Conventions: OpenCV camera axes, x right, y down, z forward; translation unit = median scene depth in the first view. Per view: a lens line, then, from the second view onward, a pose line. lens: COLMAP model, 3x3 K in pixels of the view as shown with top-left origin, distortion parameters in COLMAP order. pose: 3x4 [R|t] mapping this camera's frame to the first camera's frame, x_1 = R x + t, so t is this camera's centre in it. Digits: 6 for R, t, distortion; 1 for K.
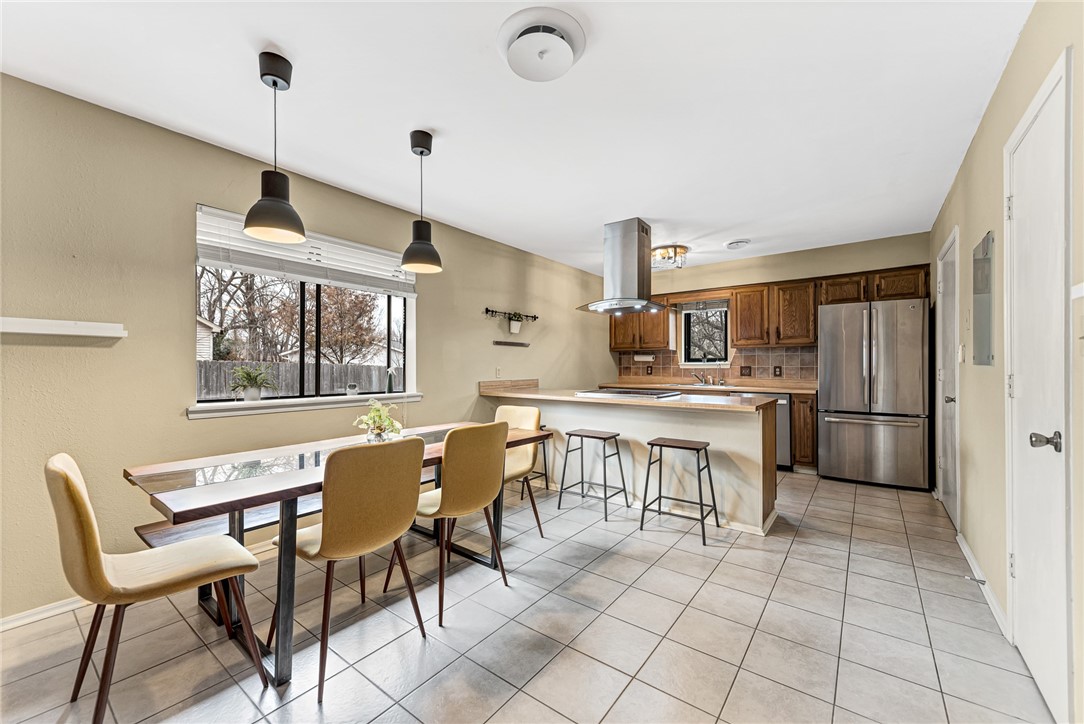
lens RADIAL K [[426.1, 0, 539.2], [0, 426.1, 363.8], [0, 0, 1]] dist [0.003185, 0.000035]
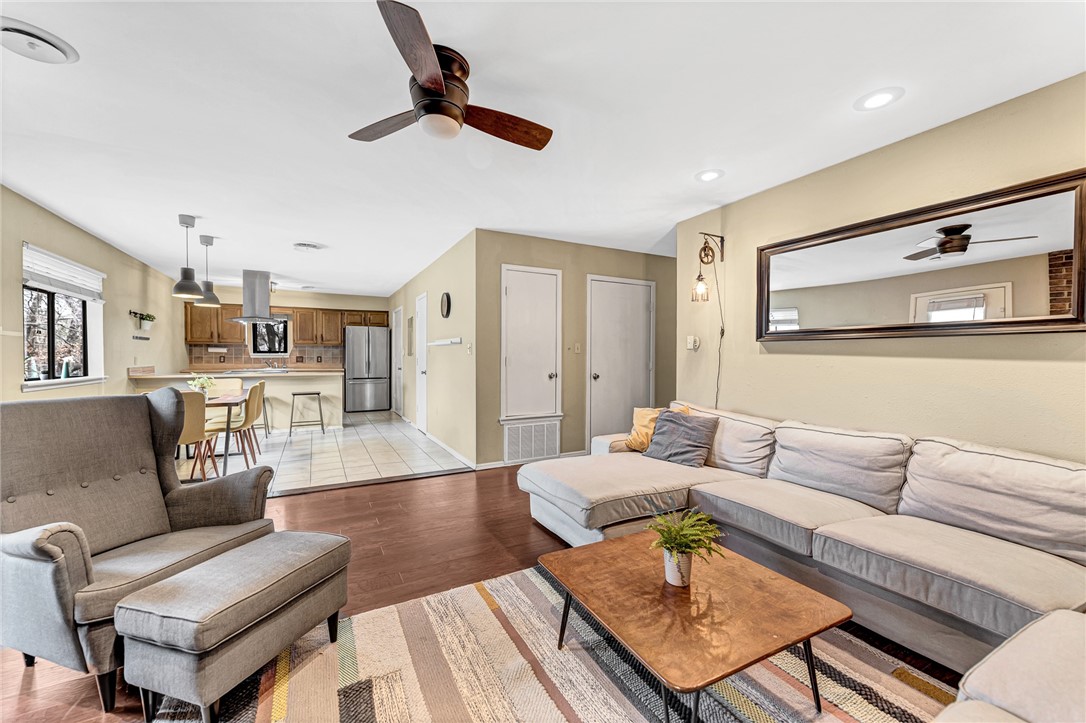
lens RADIAL K [[415.5, 0, 543.0], [0, 415.5, 361.5], [0, 0, 1]] dist [0.001472, 0.000036]
pose [[0.402343, -0.009153, 0.915443, -0.696759], [-0.007441, 0.999884, 0.013268, -0.002715], [-0.915459, -0.012150, 0.402228, -0.574426]]
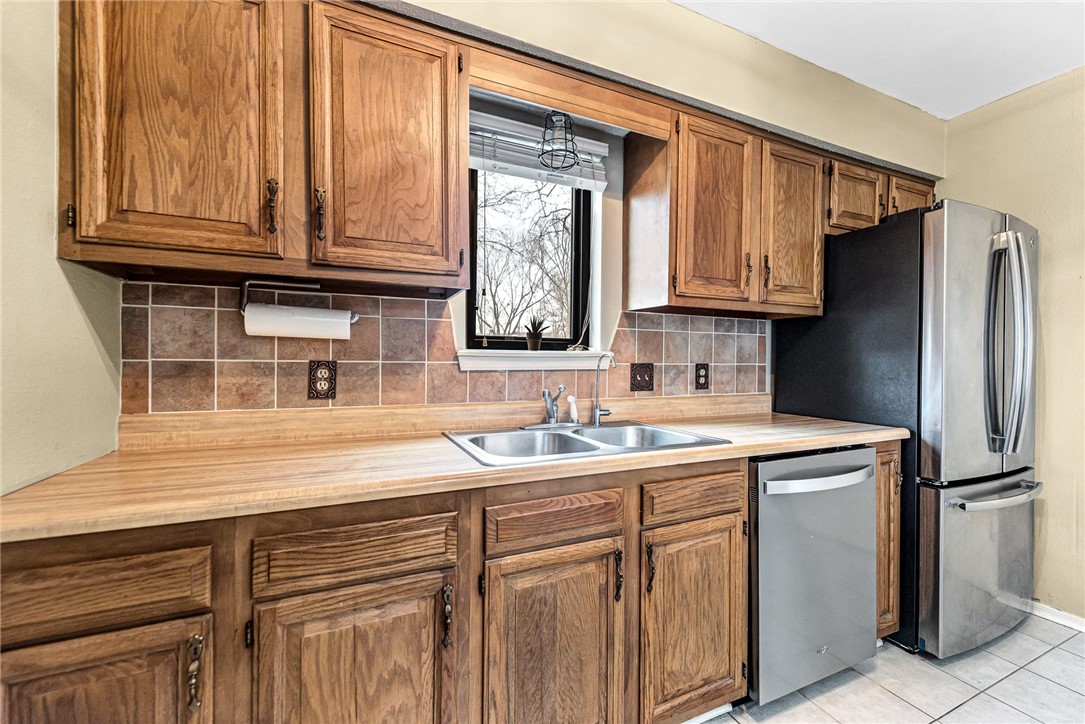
lens RADIAL K [[426.5, 0, 539.7], [0, 426.5, 363.8], [0, 0, 1]] dist [0.003185, 0.000035]
pose [[0.481718, -0.000450, 0.876326, 0.155416], [-0.010624, 0.999923, 0.006354, 0.005881], [-0.876262, -0.012371, 0.481676, 1.055852]]
